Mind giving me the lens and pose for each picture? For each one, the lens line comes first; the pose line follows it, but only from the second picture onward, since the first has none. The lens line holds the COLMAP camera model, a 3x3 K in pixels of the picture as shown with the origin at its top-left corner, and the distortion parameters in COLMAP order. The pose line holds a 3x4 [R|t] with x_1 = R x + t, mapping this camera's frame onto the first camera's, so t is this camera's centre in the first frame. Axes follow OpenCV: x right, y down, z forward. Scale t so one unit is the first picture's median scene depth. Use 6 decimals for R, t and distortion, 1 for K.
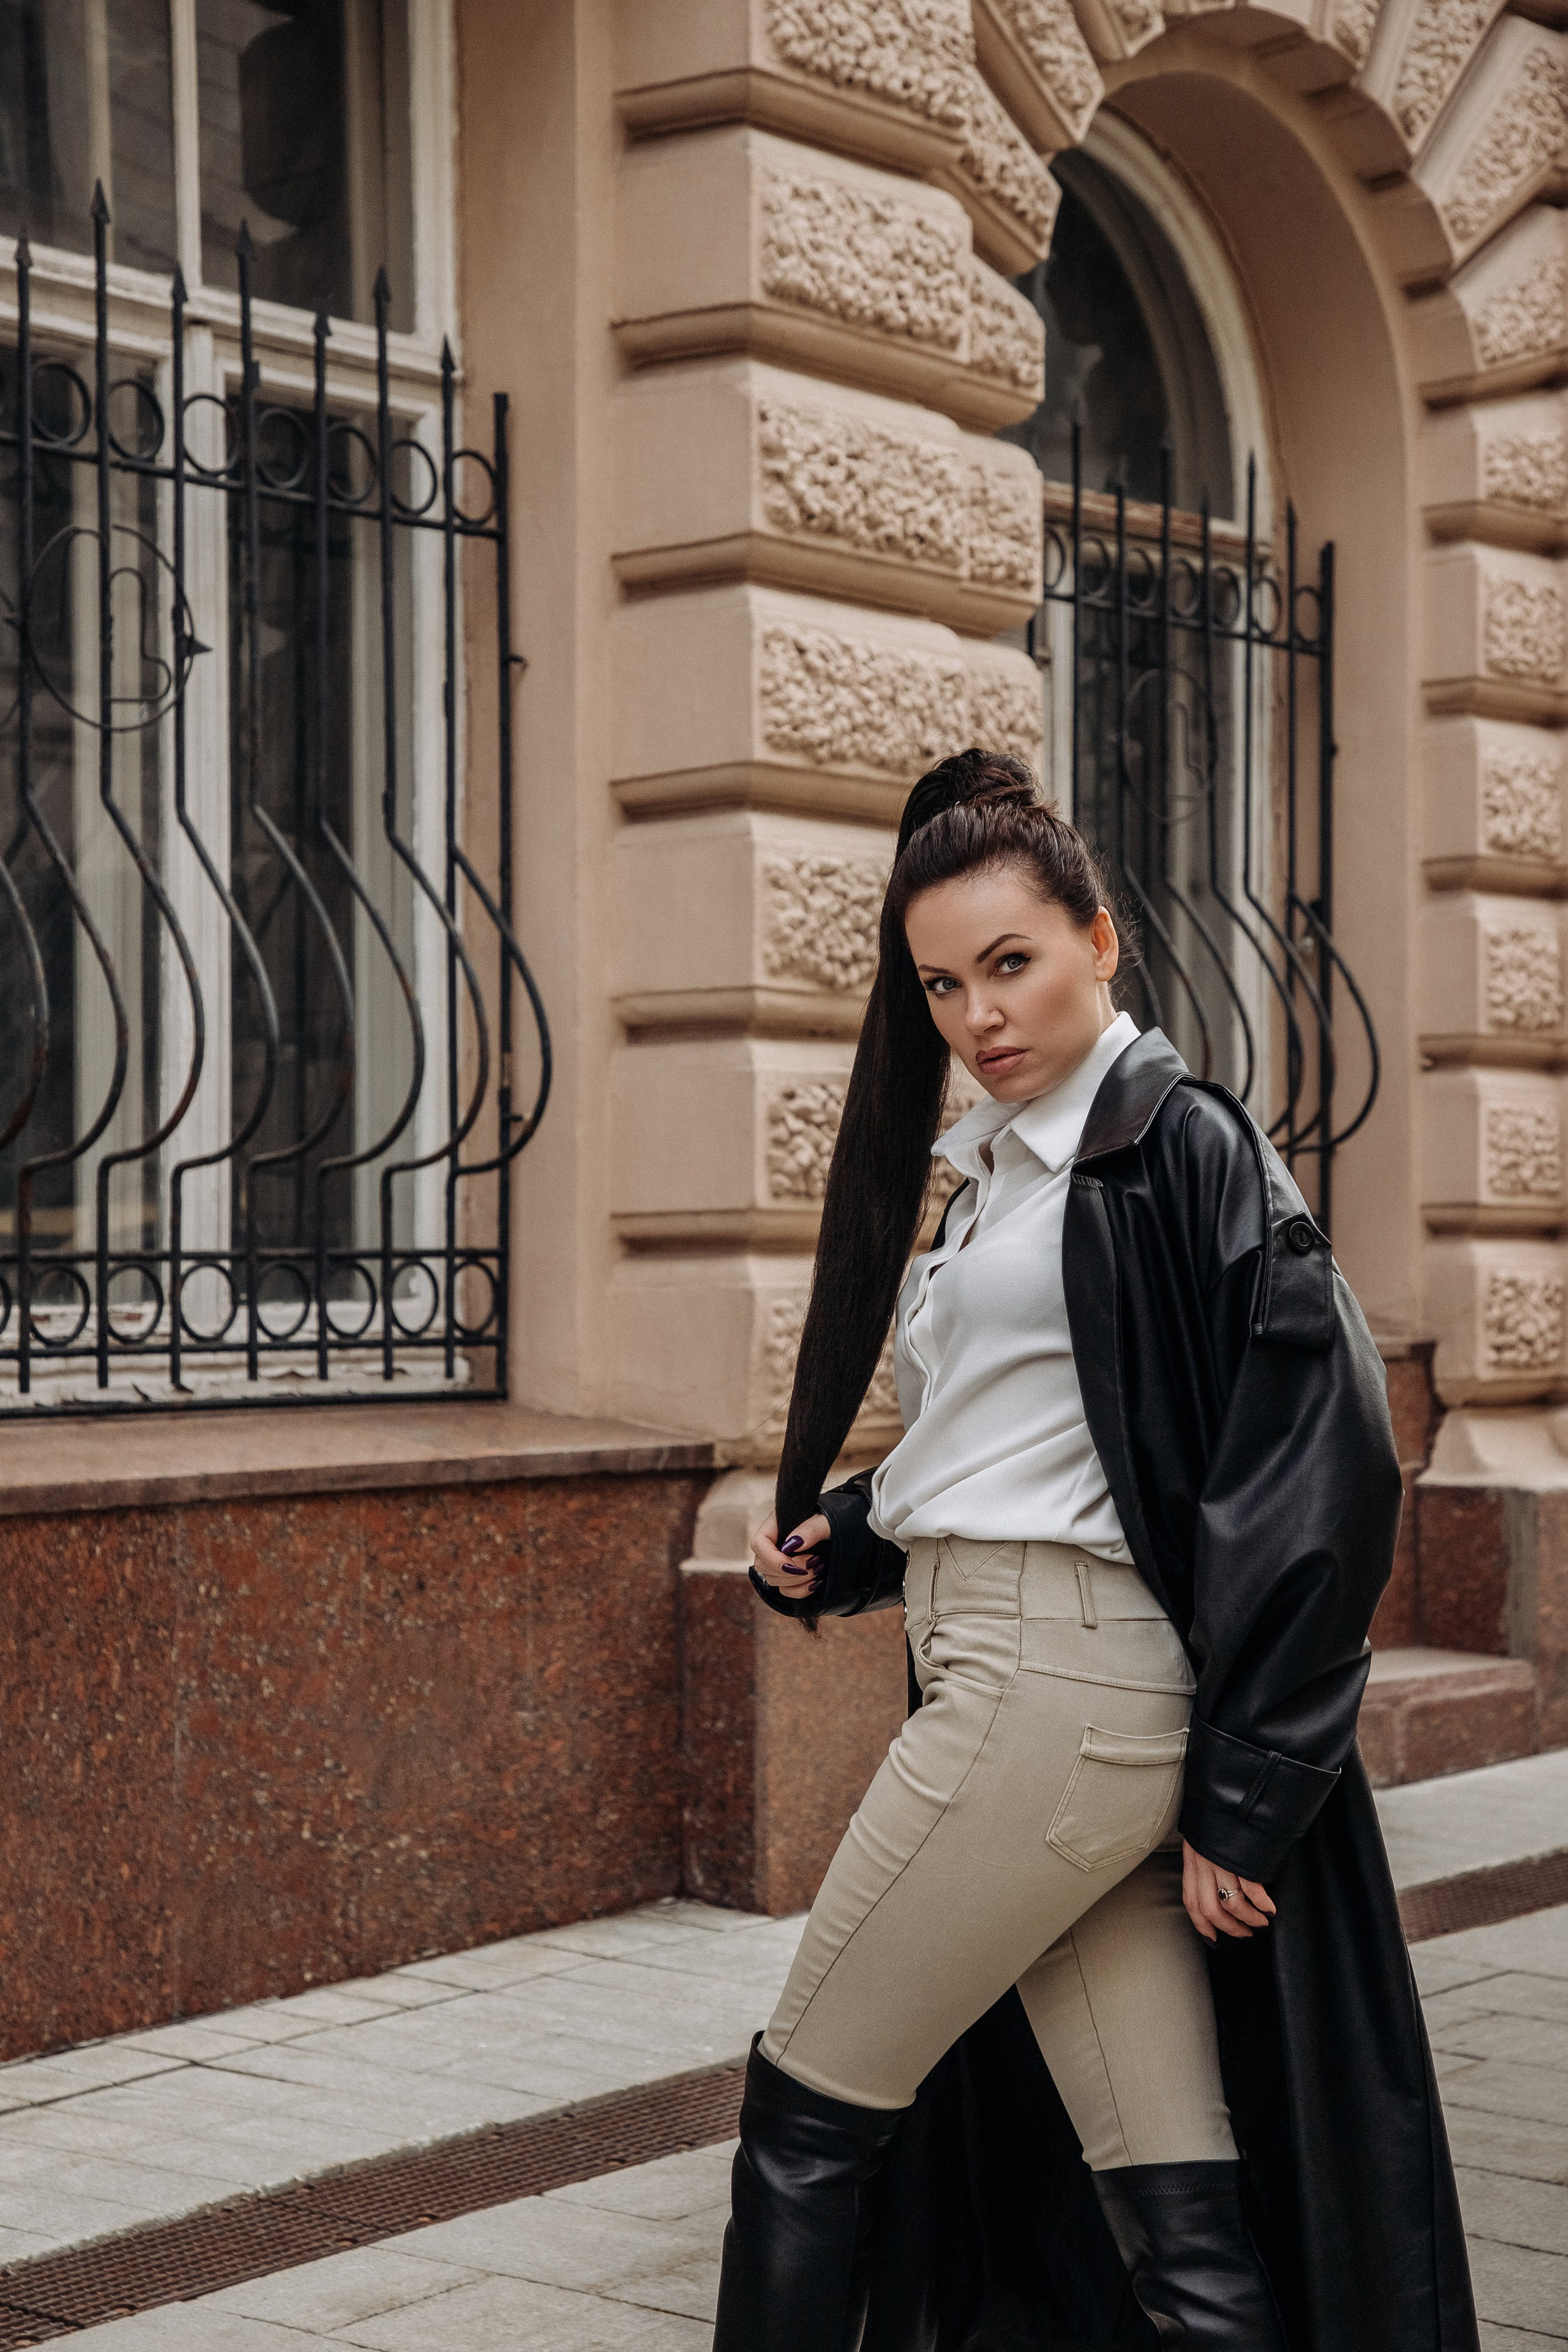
lens RADIAL K [[4041.4, 0, 784.0], [0, 4041.4, 1176.0], [0, 0, 1]] dist [0.286909, 0.000858]
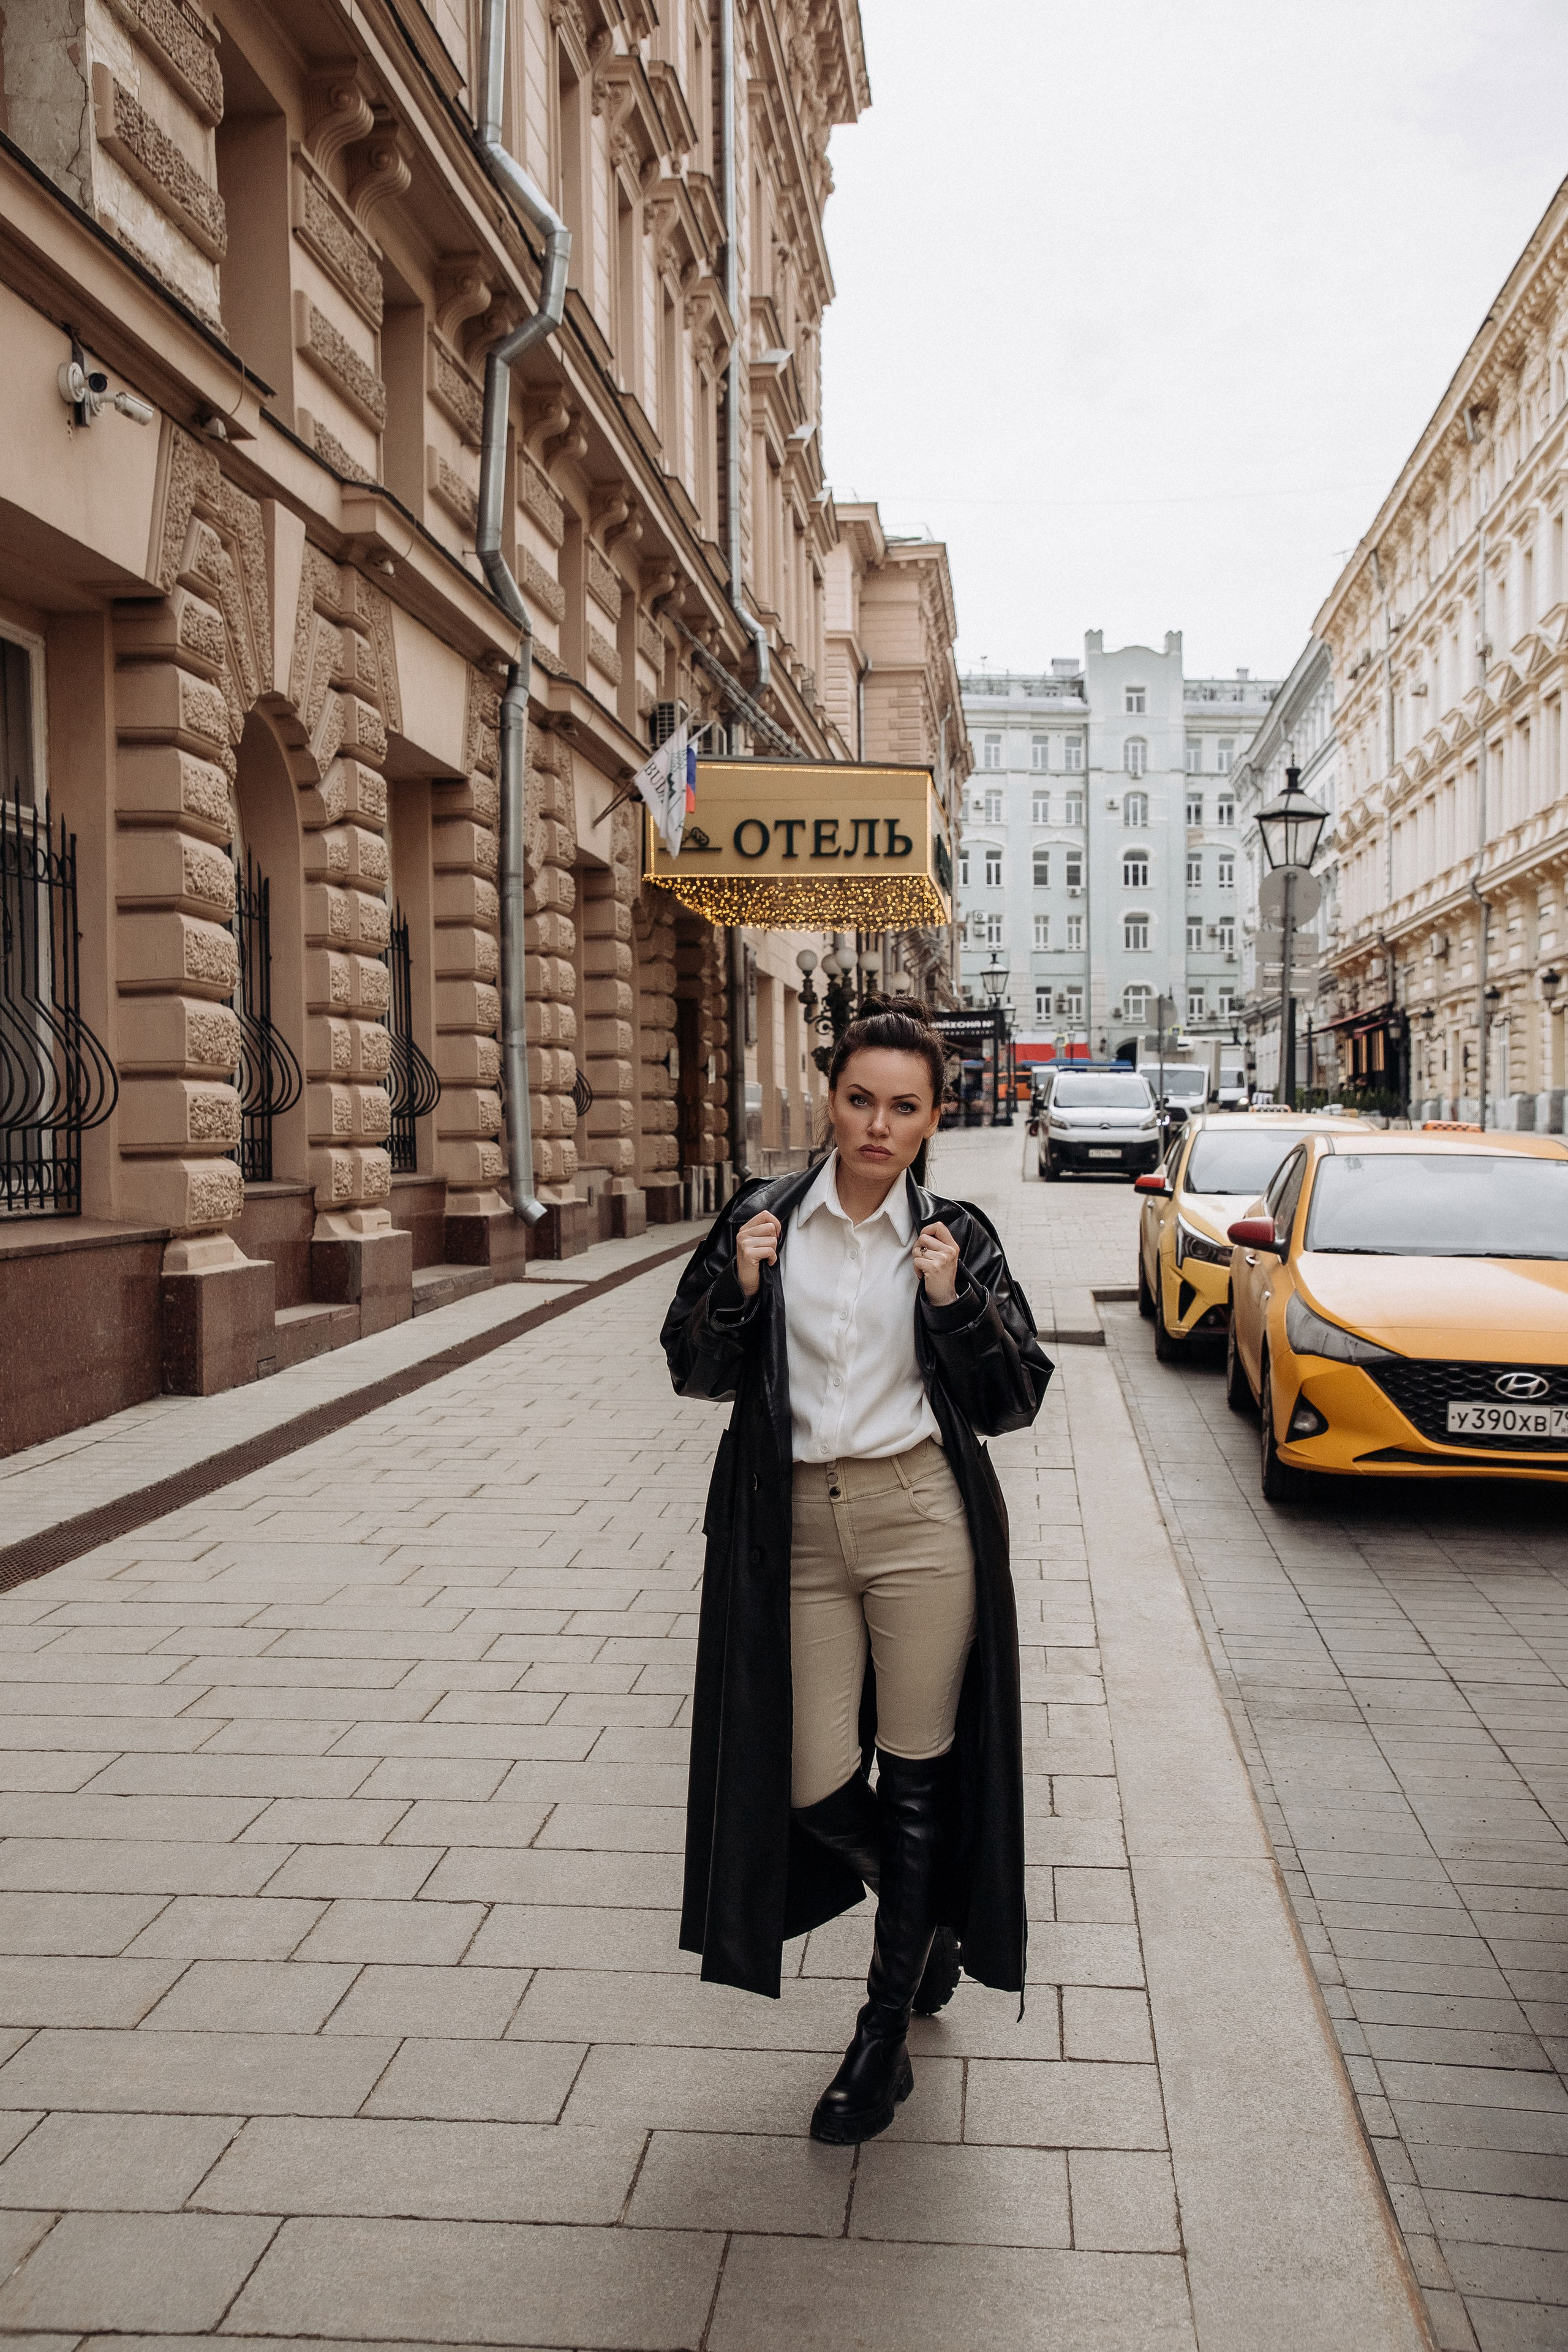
lens RADIAL K [[2279.8, 0, 817.4], [0, 2279.8, 1182.1], [0, 0, 1]] dist [0.017054, 0.039280]
pose [[0.819086, -0.021078, 0.573283, -0.525036], [-0.000534, 0.999296, 0.037503, -0.022289], [-0.573670, -0.031024, 0.818498, -0.488622]]
